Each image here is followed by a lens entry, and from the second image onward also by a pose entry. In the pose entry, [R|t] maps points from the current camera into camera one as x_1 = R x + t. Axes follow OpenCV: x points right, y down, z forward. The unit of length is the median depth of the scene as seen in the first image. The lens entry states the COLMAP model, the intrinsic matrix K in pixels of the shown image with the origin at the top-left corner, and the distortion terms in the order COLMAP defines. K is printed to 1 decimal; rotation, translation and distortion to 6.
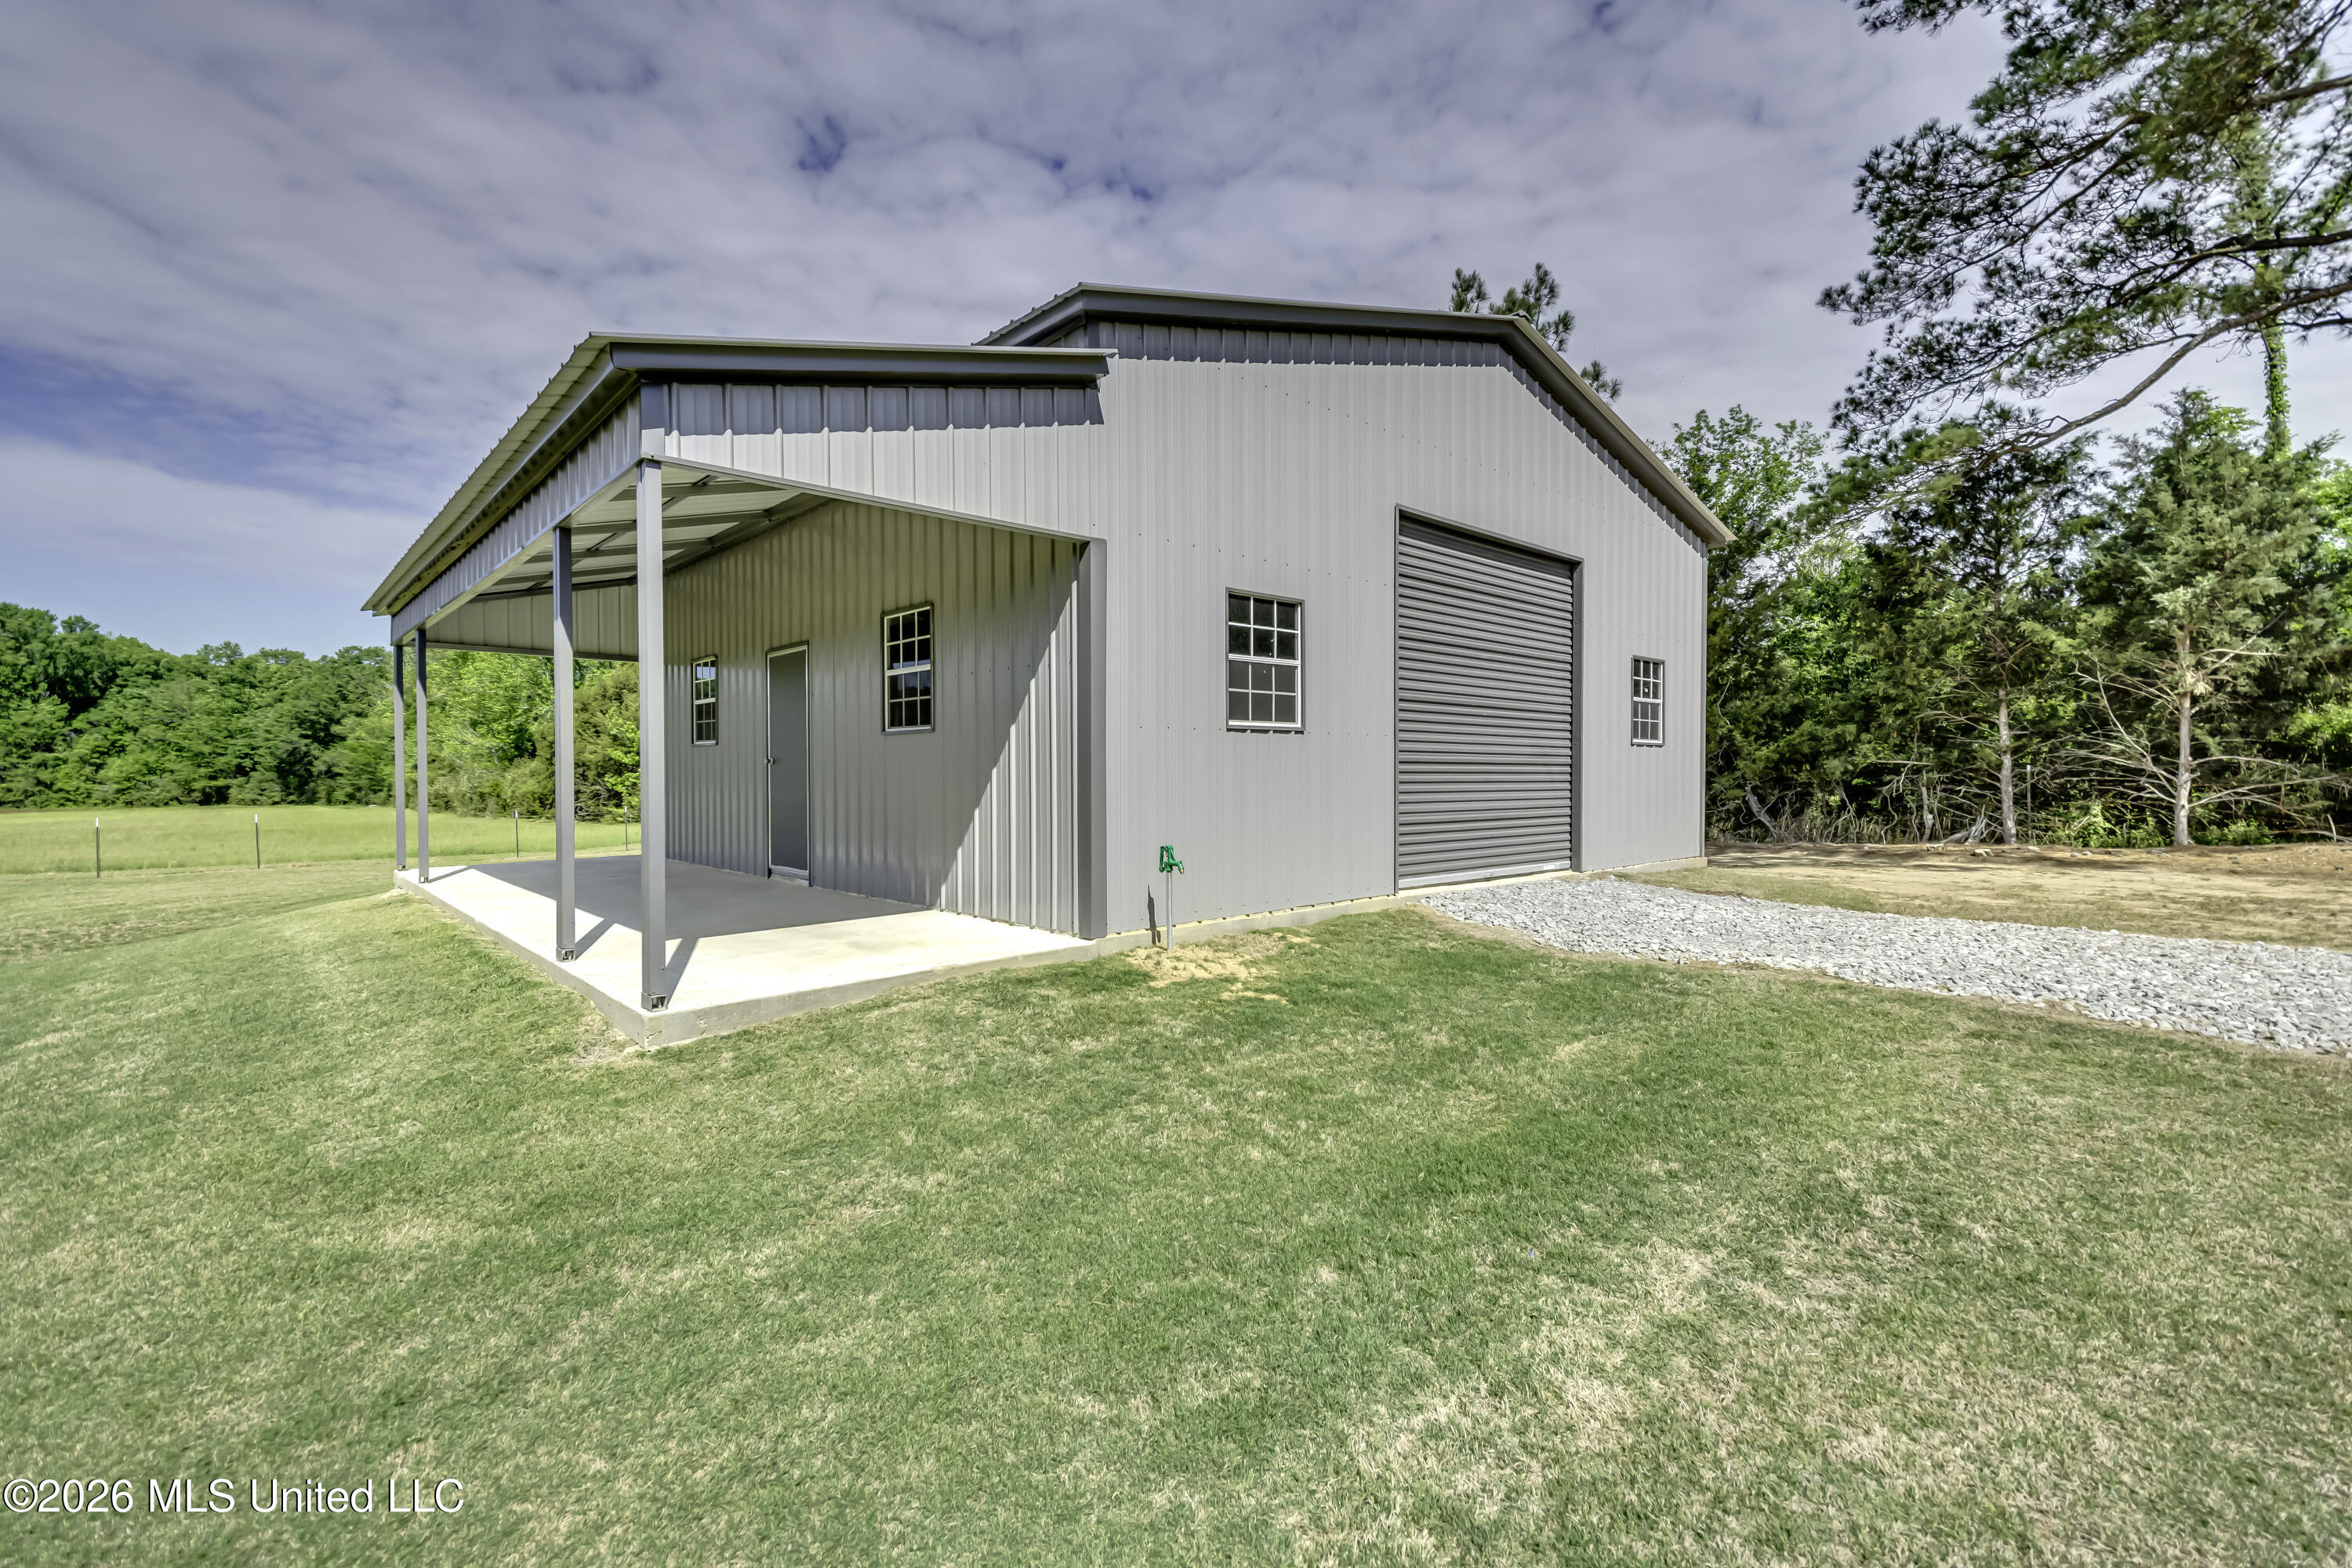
lens RADIAL K [[1051.8, 0, 1172.2], [0, 1051.8, 794.0], [0, 0, 1]] dist [0.020584, -0.004372]
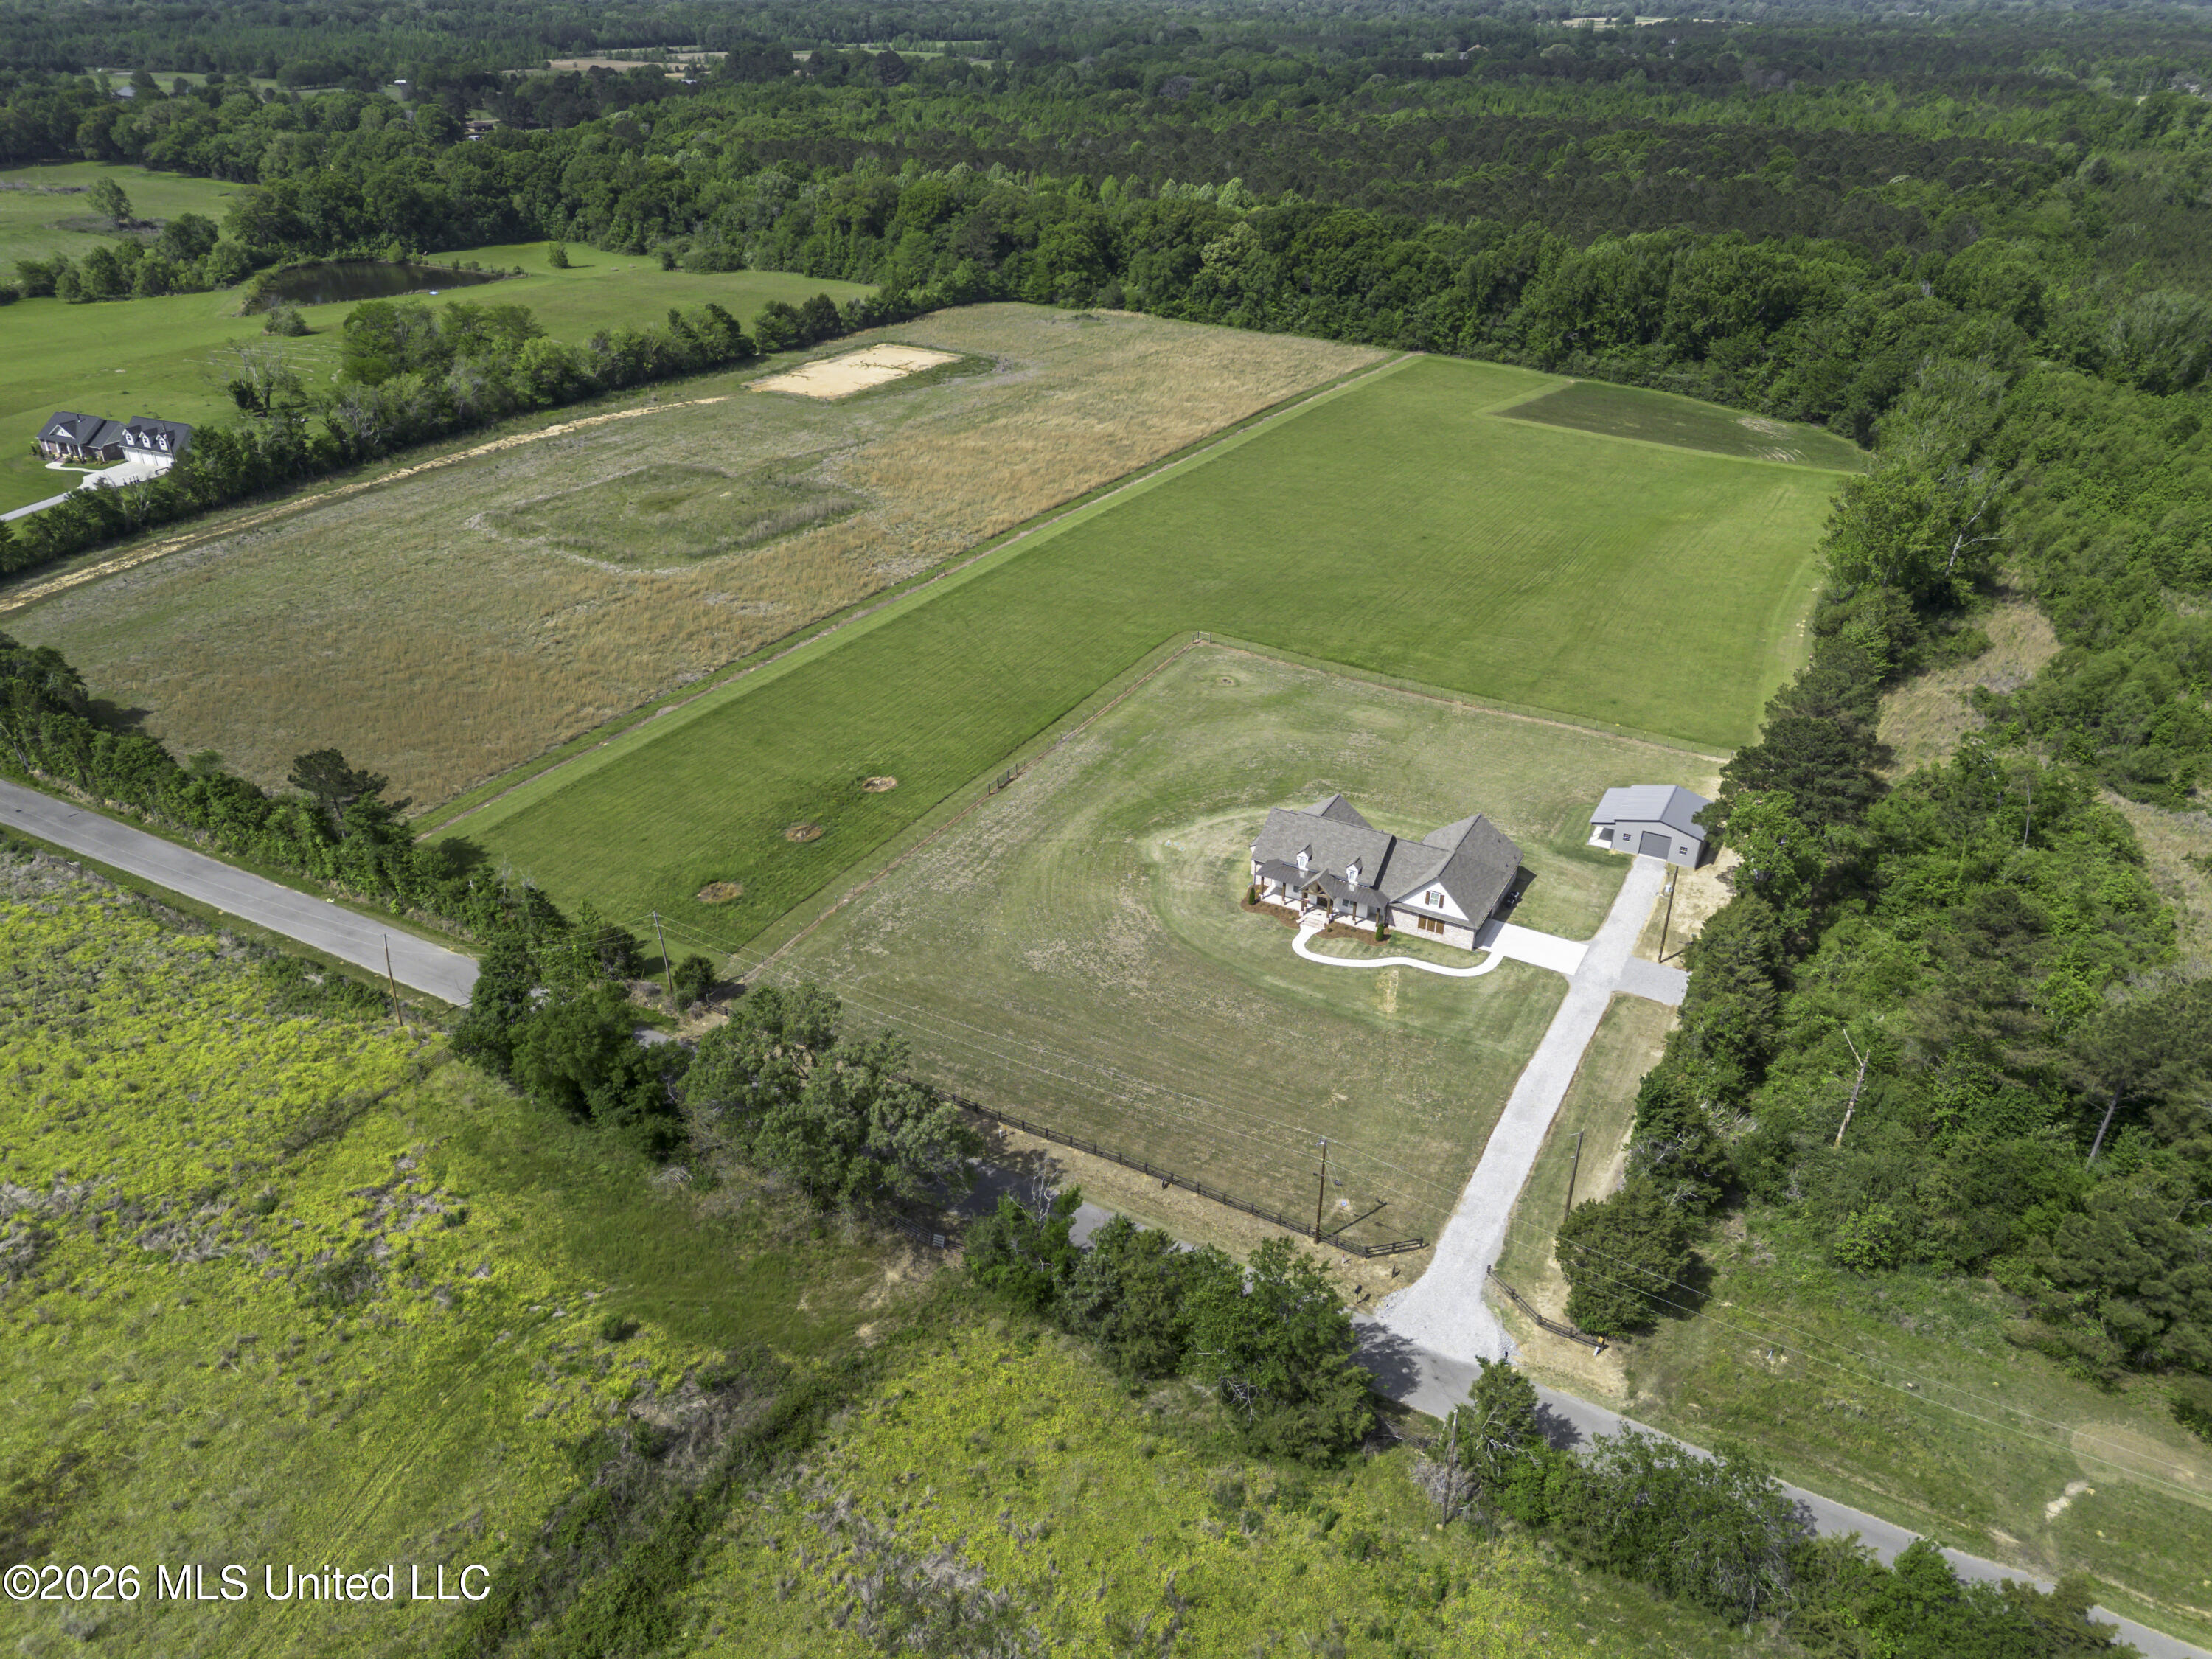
lens RADIAL K [[1574.9, 0, 1110.5], [0, 1574.9, 810.4], [0, 0, 1]] dist [0.068076, -0.053639]
pose [[0.341983, 0.448895, -0.825555, 0.735349], [-0.029591, 0.883233, 0.467999, -0.497318], [0.939240, -0.135618, 0.315334, -0.596155]]
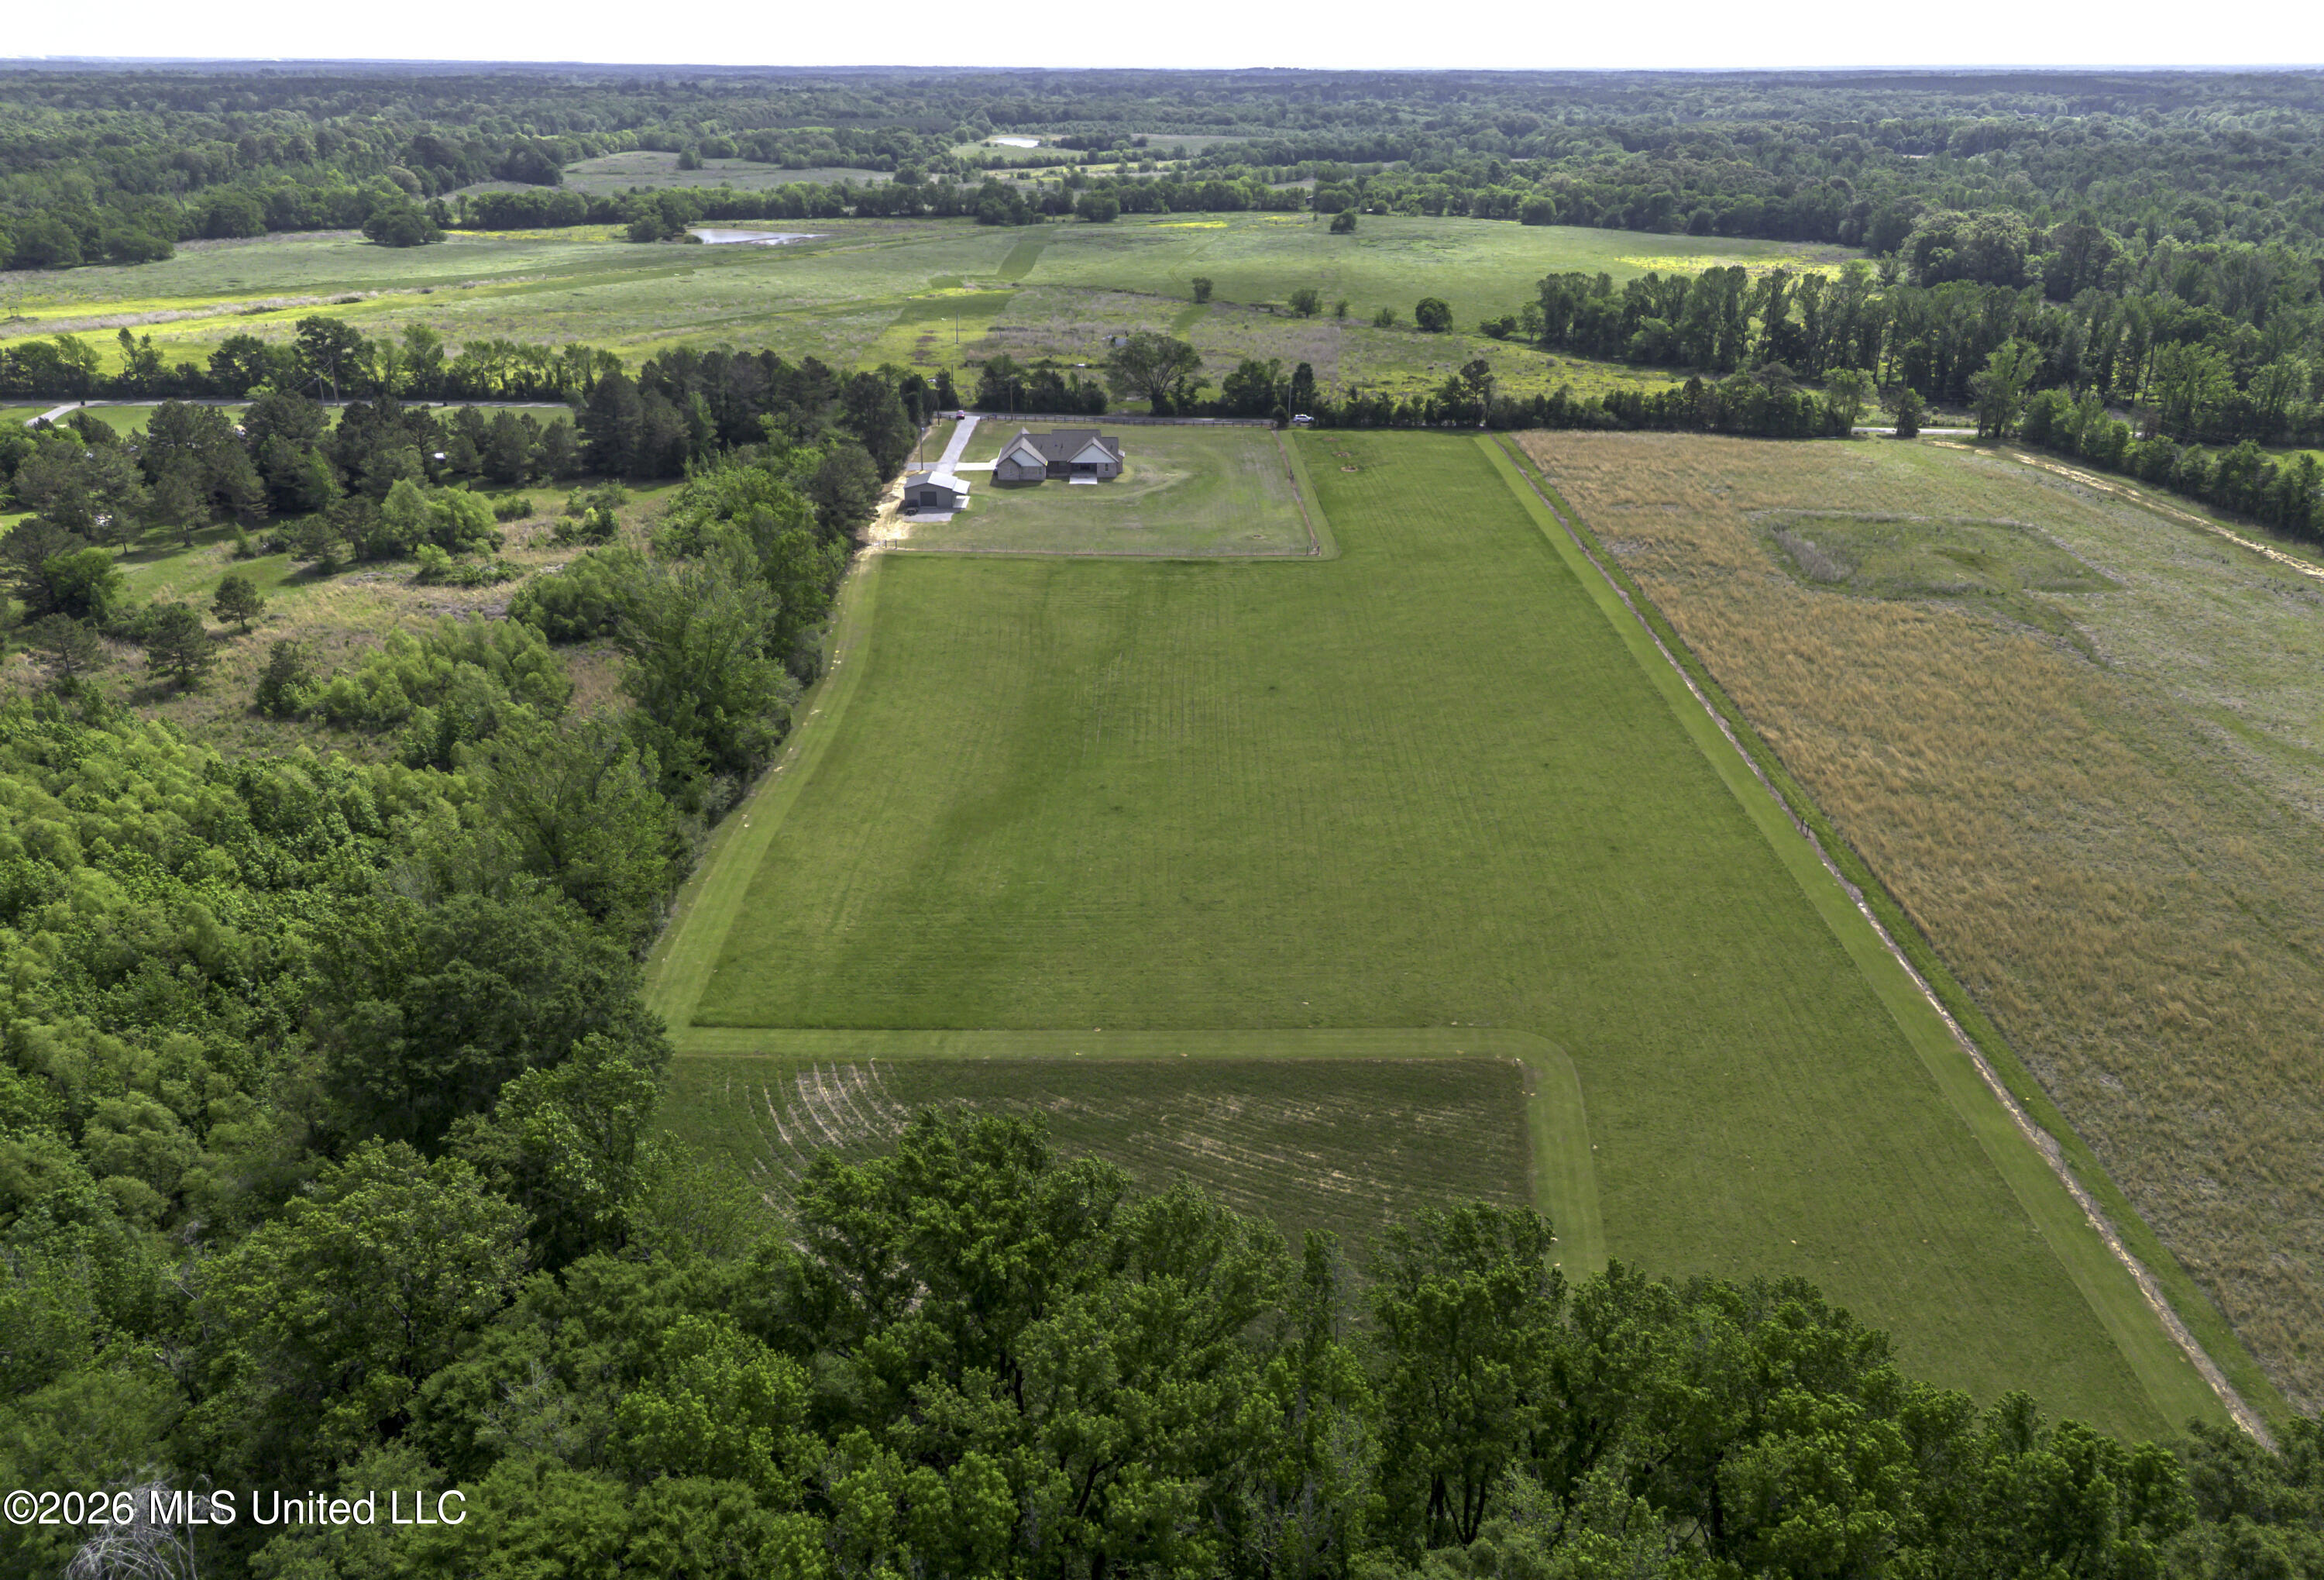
lens RADIAL K [[1650.8, 0, 1156.5], [0, 1650.8, 702.2], [0, 0, 1]] dist [0.074090, -0.063714]
pose [[-0.753660, -0.239481, 0.612083, -1.418326], [0.008940, 0.927437, 0.373873, -0.490409], [-0.657204, 0.287246, -0.696830, 1.299478]]
